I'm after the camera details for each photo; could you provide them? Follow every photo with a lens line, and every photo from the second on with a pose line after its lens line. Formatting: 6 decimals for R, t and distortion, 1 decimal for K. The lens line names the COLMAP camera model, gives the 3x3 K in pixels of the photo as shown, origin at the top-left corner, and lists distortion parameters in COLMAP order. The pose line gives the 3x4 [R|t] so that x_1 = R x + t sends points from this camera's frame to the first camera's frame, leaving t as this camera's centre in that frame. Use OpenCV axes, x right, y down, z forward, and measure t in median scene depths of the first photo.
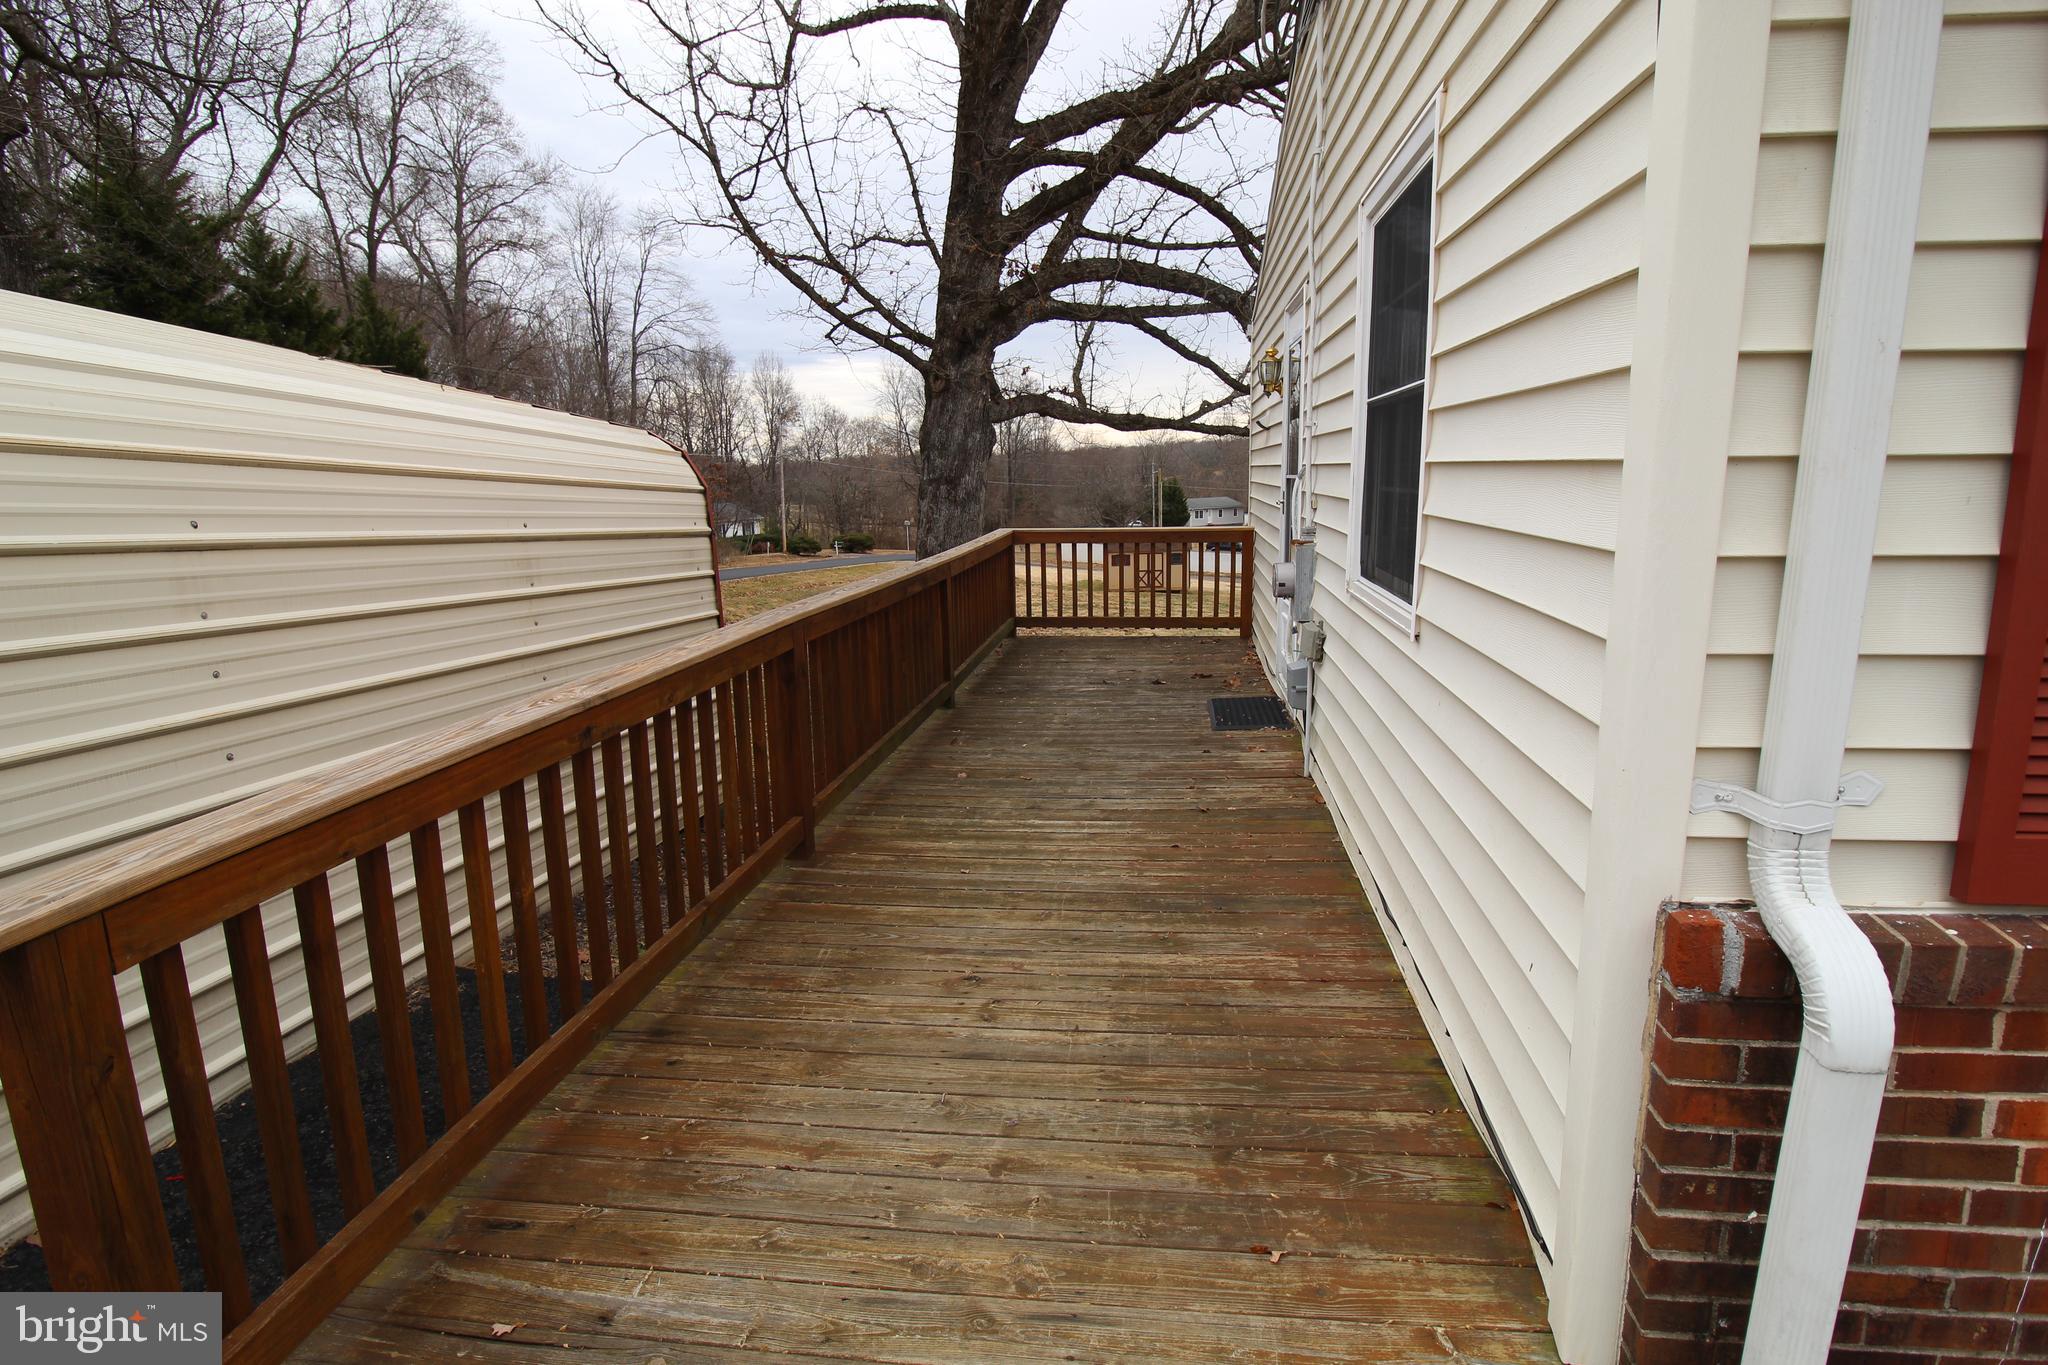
lens RADIAL K [[1006.8, 0, 1038.3], [0, 1006.8, 661.0], [0, 0, 1]] dist [-0.005789, -0.008275]
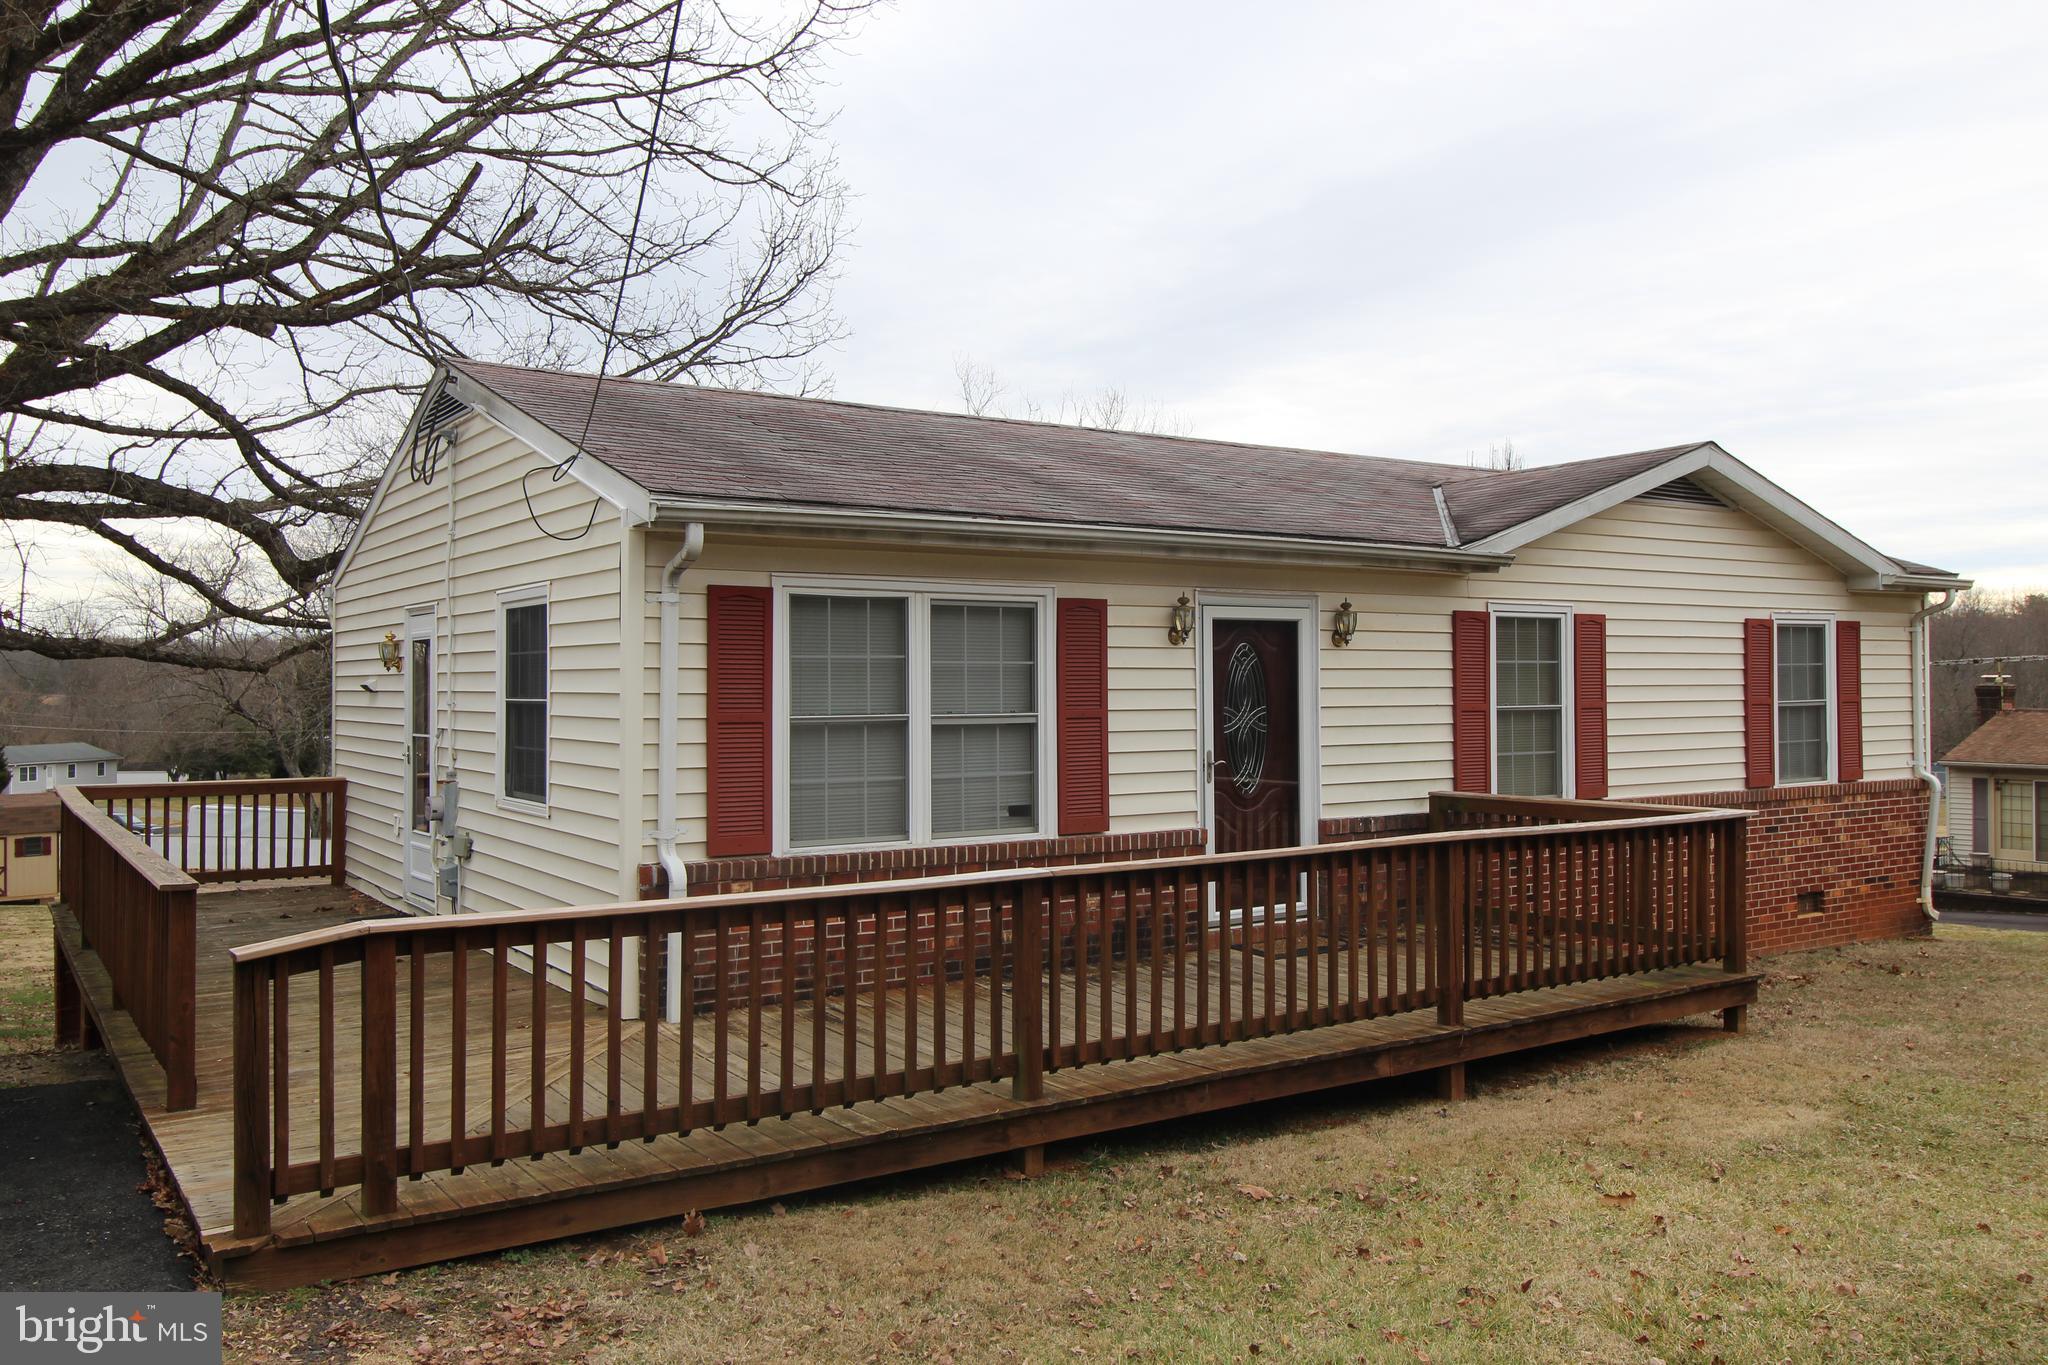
lens RADIAL K [[1619.3, 0, 1030.8], [0, 1619.3, 674.0], [0, 0, 1]] dist [0.021242, -0.013486]
pose [[0.751627, 0.021822, 0.659228, -0.199848], [0.111088, 0.980988, -0.159131, 0.060023], [-0.650167, 0.192839, 0.734913, -0.398612]]
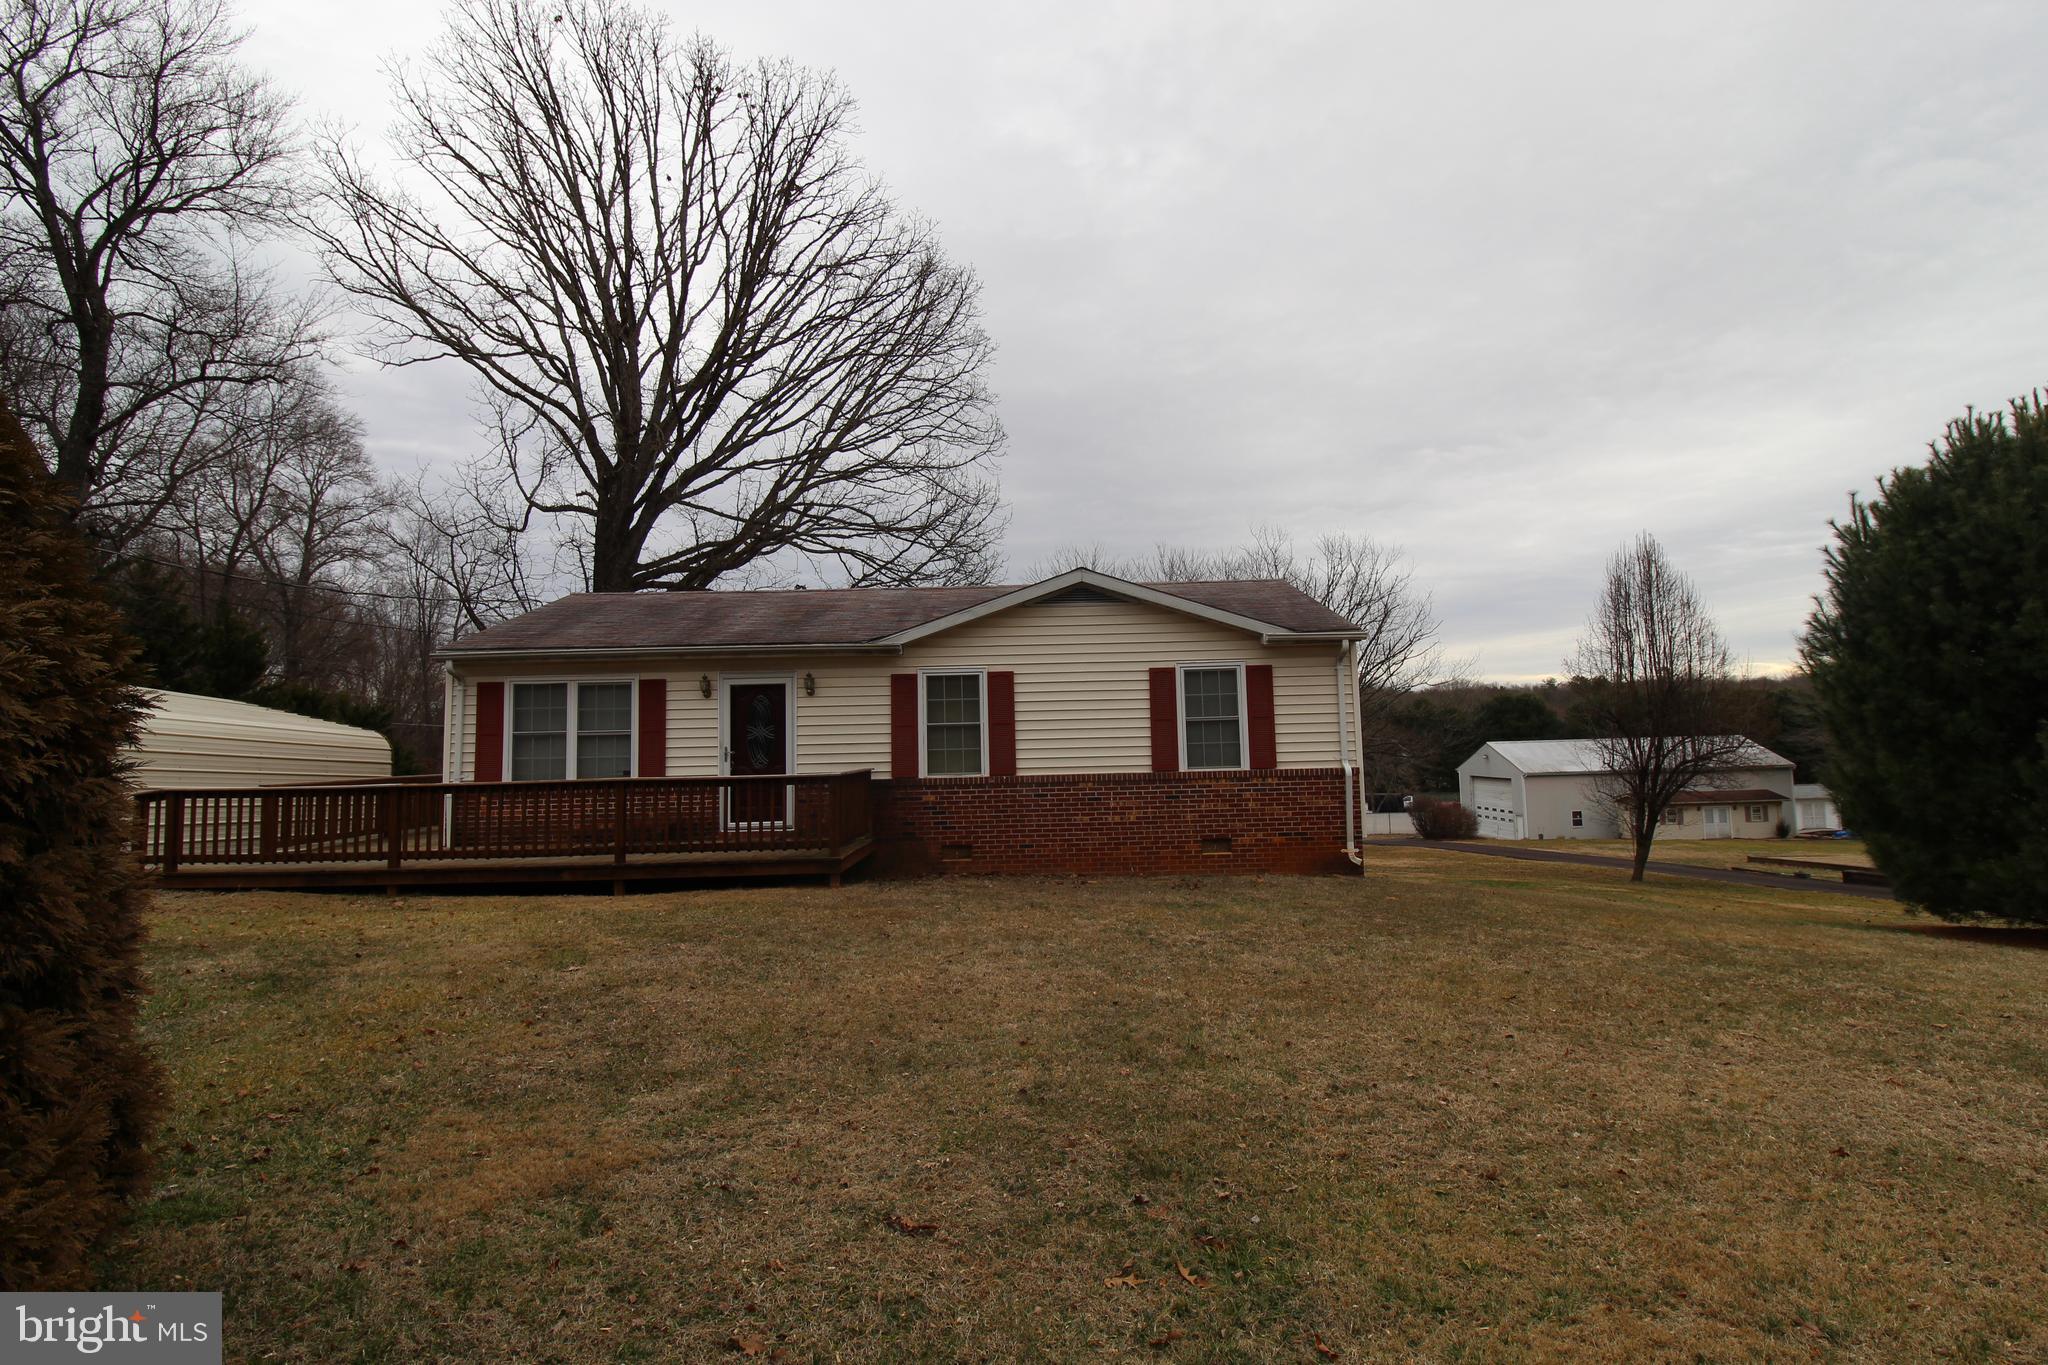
lens RADIAL K [[1006.8, 0, 1040.8], [0, 1006.8, 664.5], [0, 0, 1]] dist [-0.005789, -0.008275]
pose [[0.989669, 0.009686, 0.143047, 0.447655], [0.027983, 0.965479, -0.258974, 0.161021], [-0.140617, 0.260301, 0.955233, -0.858190]]
